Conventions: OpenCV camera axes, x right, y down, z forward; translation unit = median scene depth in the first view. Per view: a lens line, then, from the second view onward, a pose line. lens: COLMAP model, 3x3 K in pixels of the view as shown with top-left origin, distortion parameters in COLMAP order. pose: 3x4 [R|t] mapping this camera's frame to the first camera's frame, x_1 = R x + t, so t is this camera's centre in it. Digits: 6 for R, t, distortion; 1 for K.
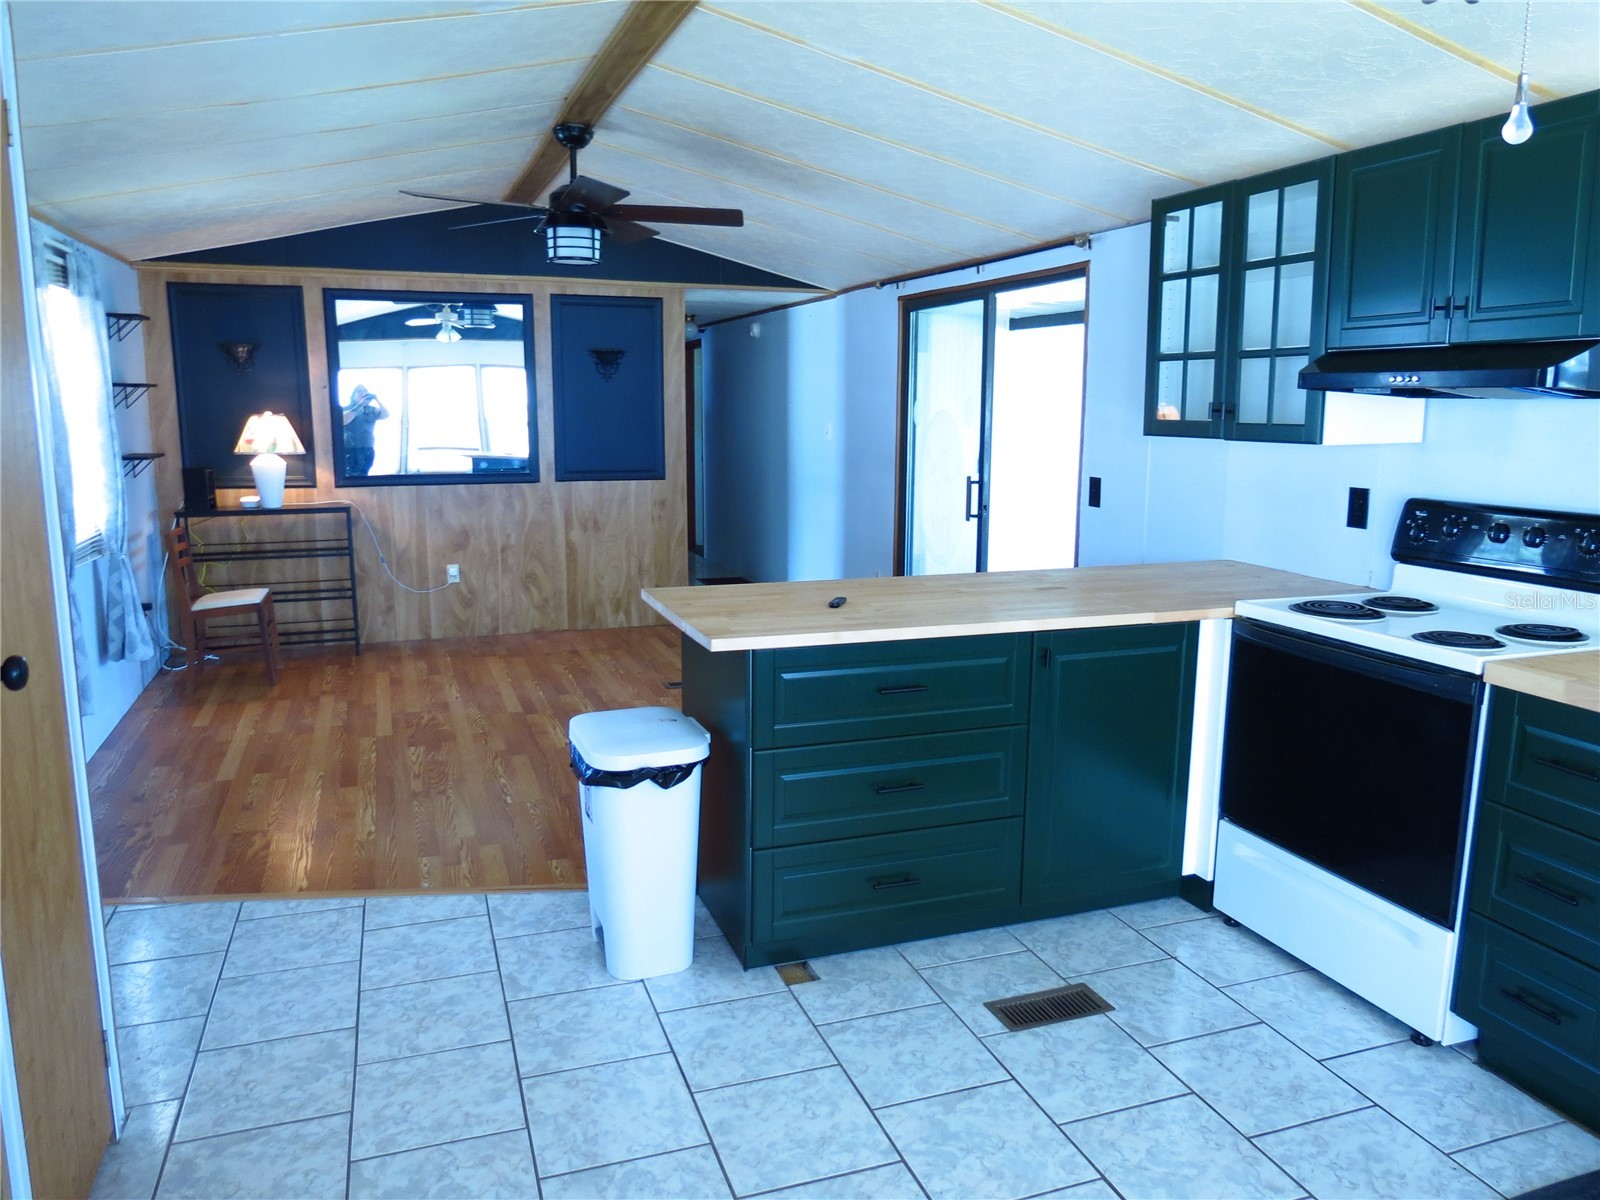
lens RADIAL K [[1136.2, 0, 800.9], [0, 1136.2, 603.3], [0, 0, 1]] dist [-0.031291, 0.016327]
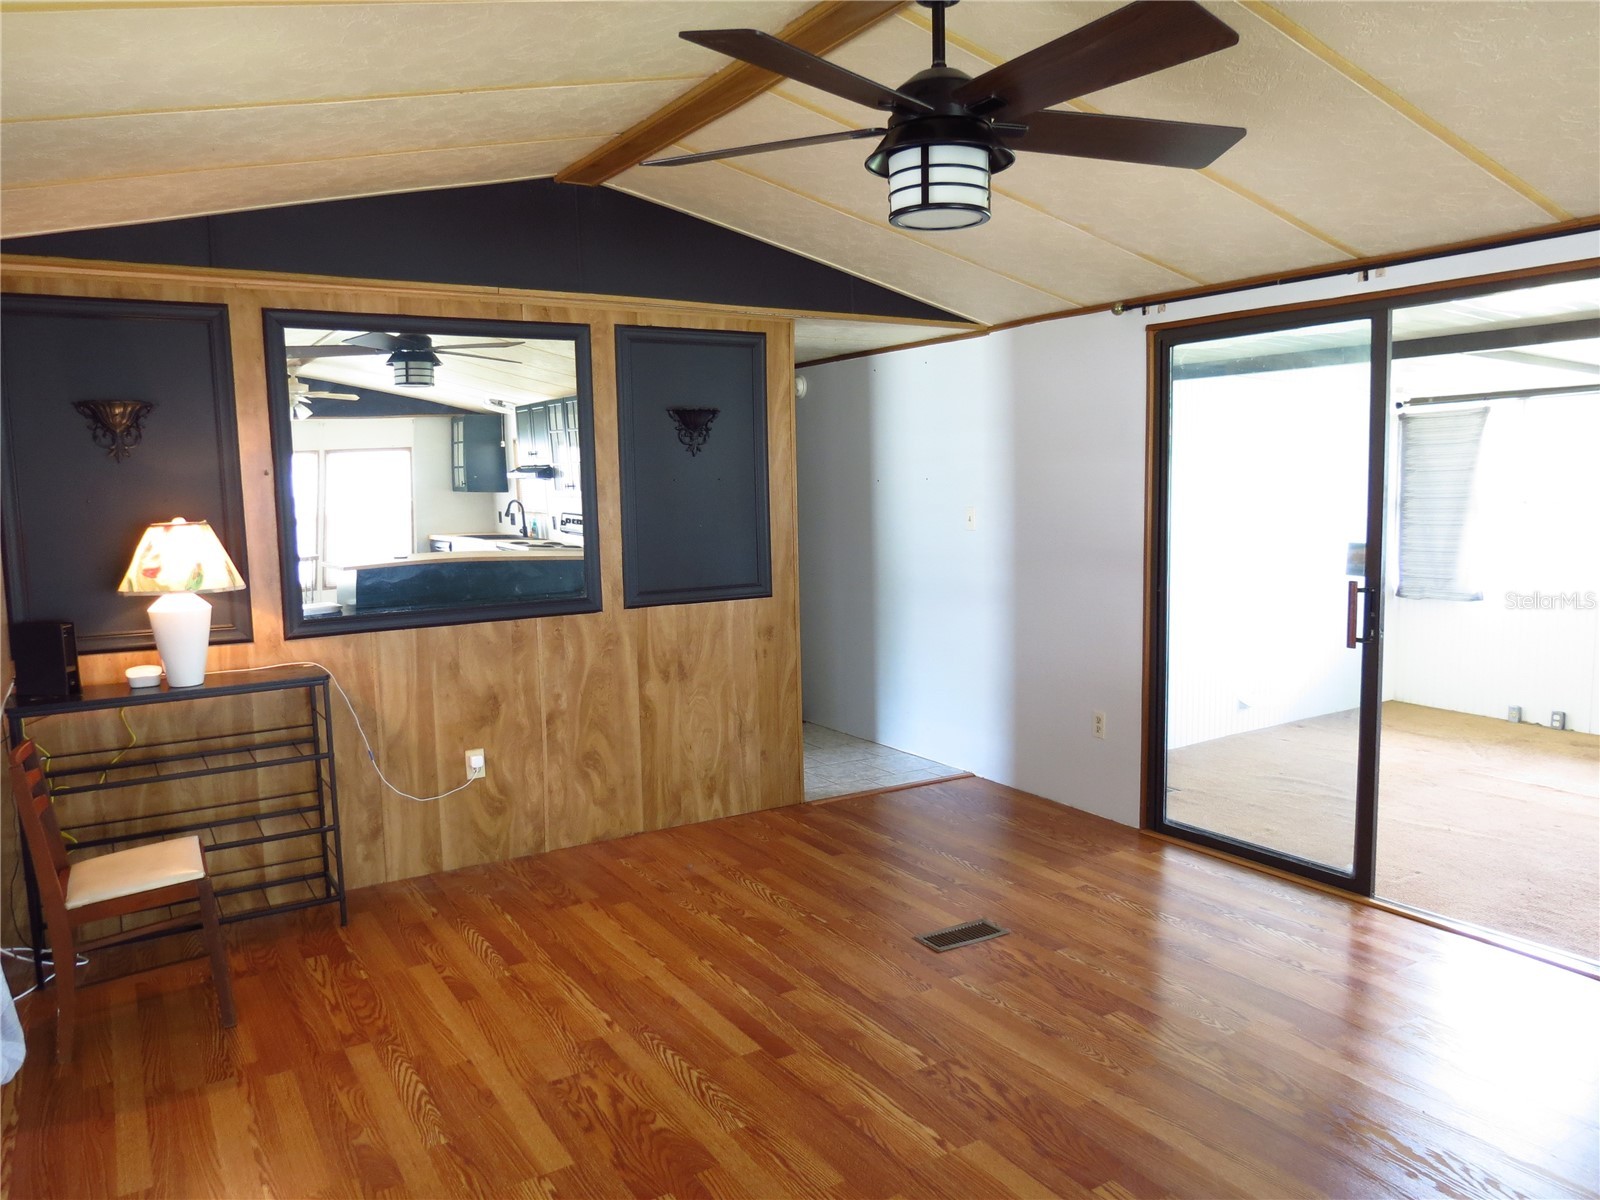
lens RADIAL K [[1136.2, 0, 800.9], [0, 1136.2, 603.3], [0, 0, 1]] dist [-0.031291, 0.016327]
pose [[0.978083, -0.048400, 0.202510, -0.254518], [0.062022, 0.996180, -0.061467, -0.065406], [-0.198762, 0.072680, 0.977349, 0.347979]]
